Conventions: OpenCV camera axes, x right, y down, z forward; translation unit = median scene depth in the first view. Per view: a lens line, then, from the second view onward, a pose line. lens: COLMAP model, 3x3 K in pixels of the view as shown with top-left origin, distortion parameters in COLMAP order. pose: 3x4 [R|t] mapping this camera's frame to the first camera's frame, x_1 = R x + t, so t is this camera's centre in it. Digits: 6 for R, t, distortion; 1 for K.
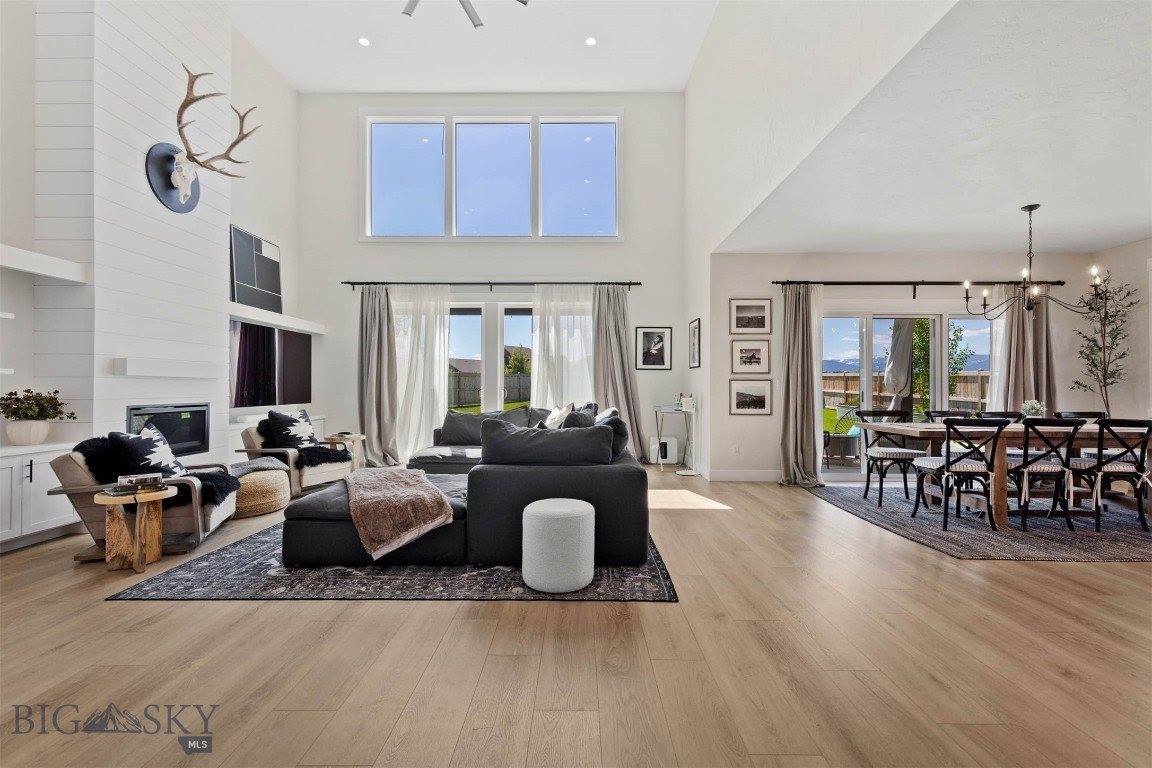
lens RADIAL K [[517.5, 0, 576.0], [0, 517.5, 384.0], [0, 0, 1]] dist [0.003109, 0.000278]
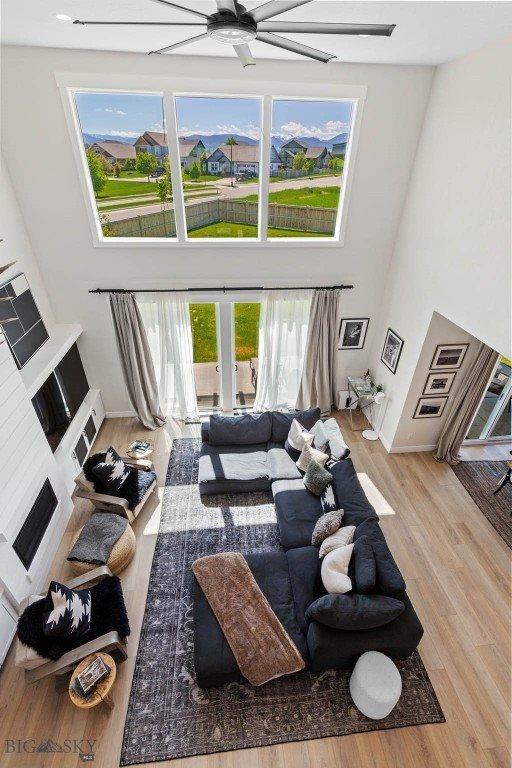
lens RADIAL K [[345.0, 0, 252.7], [0, 345.0, 385.7], [0, 0, 1]] dist [0.003109, 0.000278]
pose [[0.993781, -0.047068, 0.100912, -0.239710], [-0.015917, 0.836911, 0.547108, -0.539997], [-0.110206, -0.545312, 0.830957, 0.308963]]
